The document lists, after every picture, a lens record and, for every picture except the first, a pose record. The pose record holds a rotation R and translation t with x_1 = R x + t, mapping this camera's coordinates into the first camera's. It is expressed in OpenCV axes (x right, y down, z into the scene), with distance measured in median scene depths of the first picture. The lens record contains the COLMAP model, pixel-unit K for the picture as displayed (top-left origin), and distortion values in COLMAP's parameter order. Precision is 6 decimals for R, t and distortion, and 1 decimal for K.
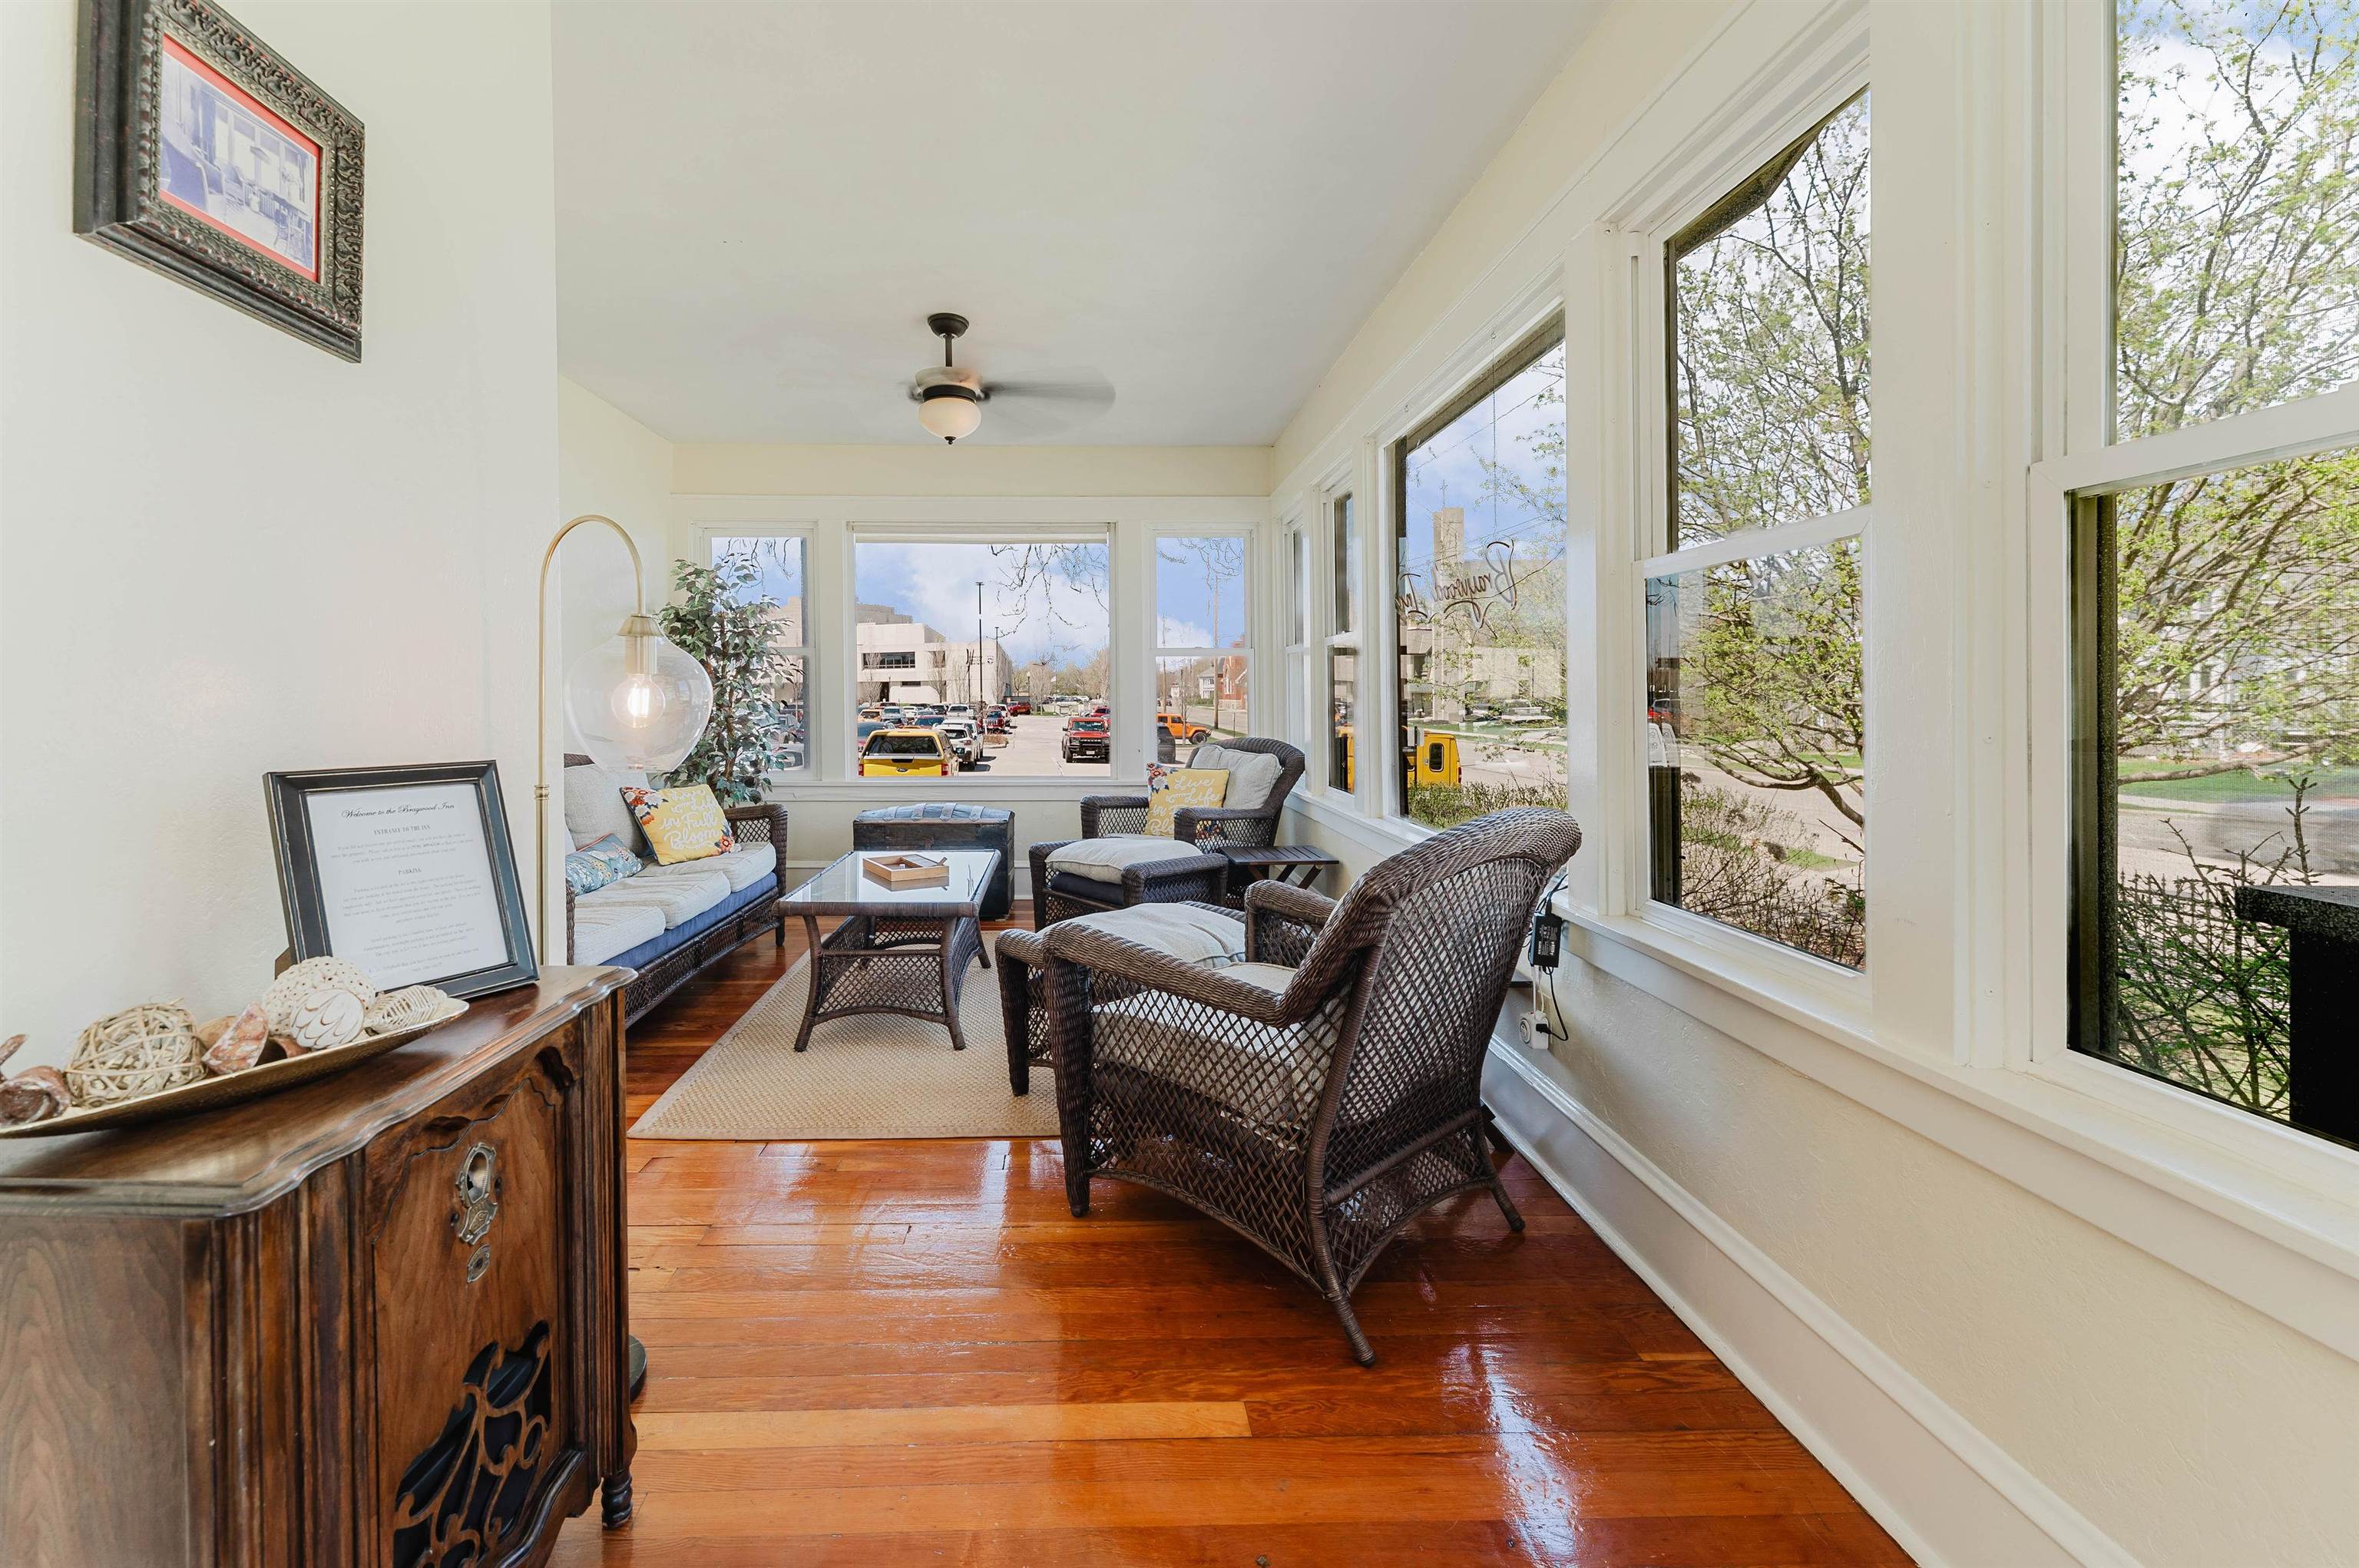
lens RADIAL K [[993.4, 0, 1065.4], [0, 993.4, 714.1], [0, 0, 1]] dist [-0.001178, -0.000360]
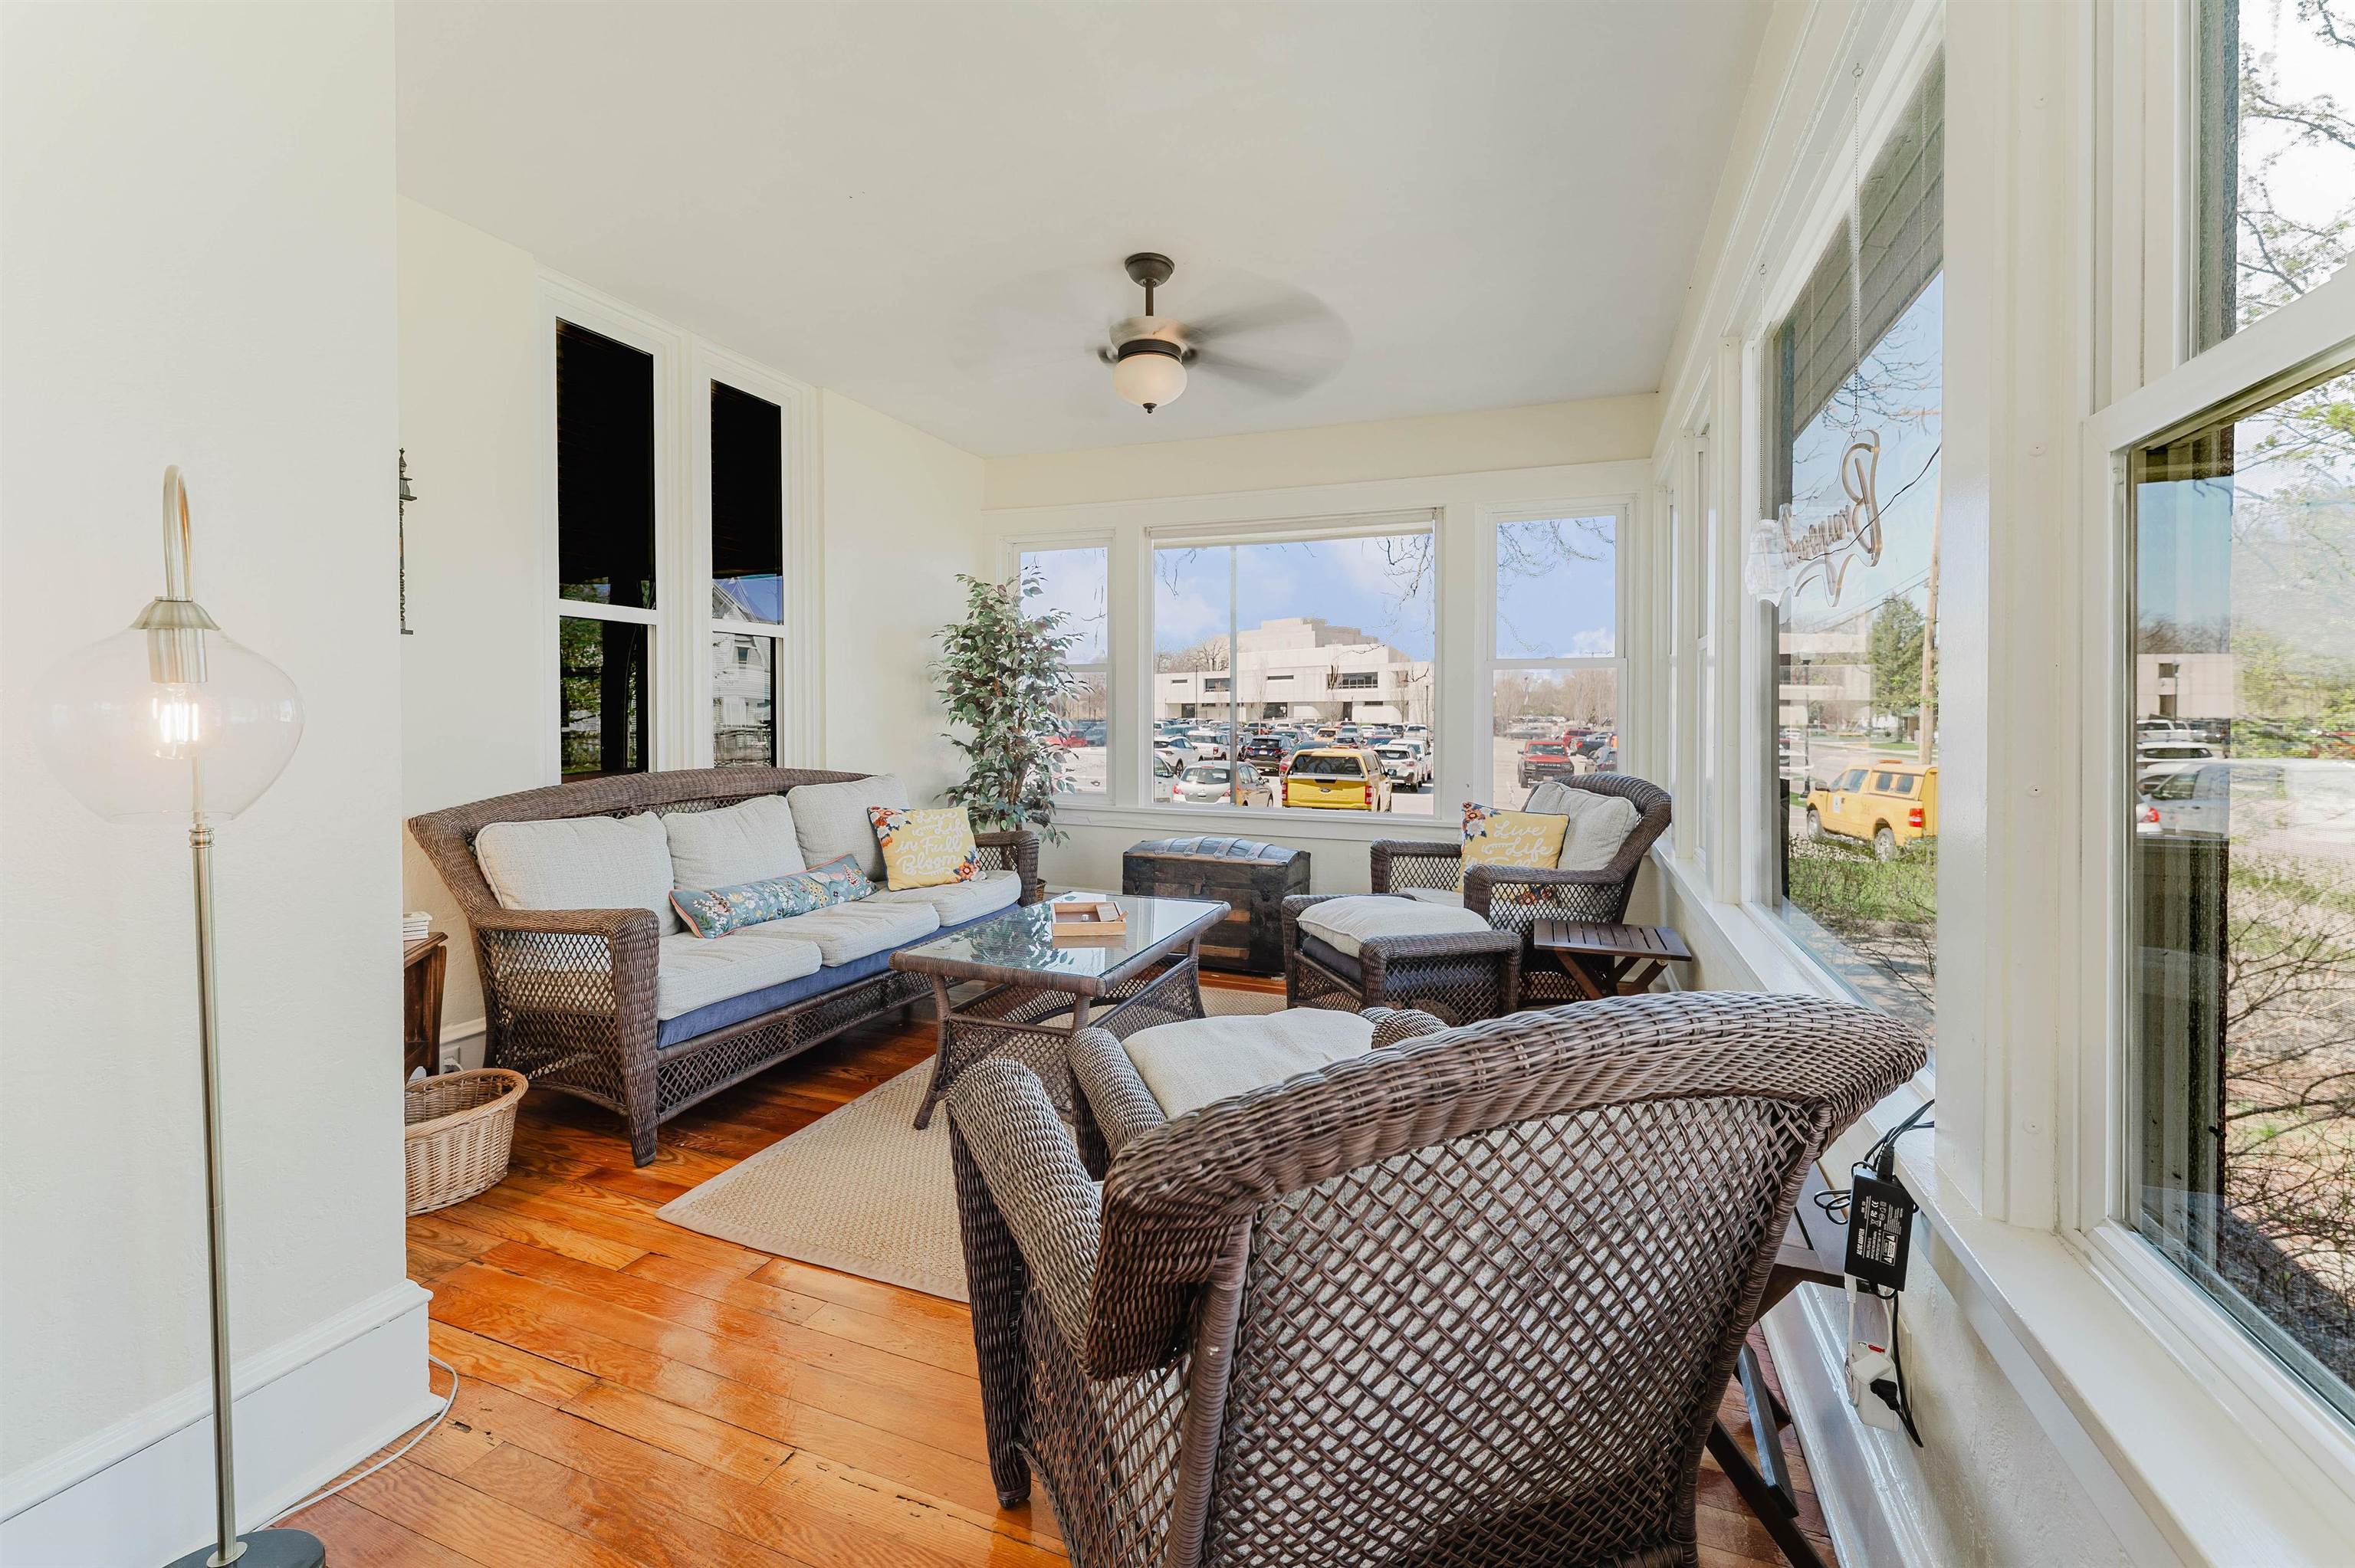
lens RADIAL K [[967.0, 0, 1153.7], [0, 967.0, 740.7], [0, 0, 1]] dist [0.000628, -0.000001]
pose [[0.929283, 0.017819, -0.368939, 0.148204], [-0.014883, 0.999831, 0.010801, -0.005492], [0.369069, -0.004546, 0.929391, 0.195639]]
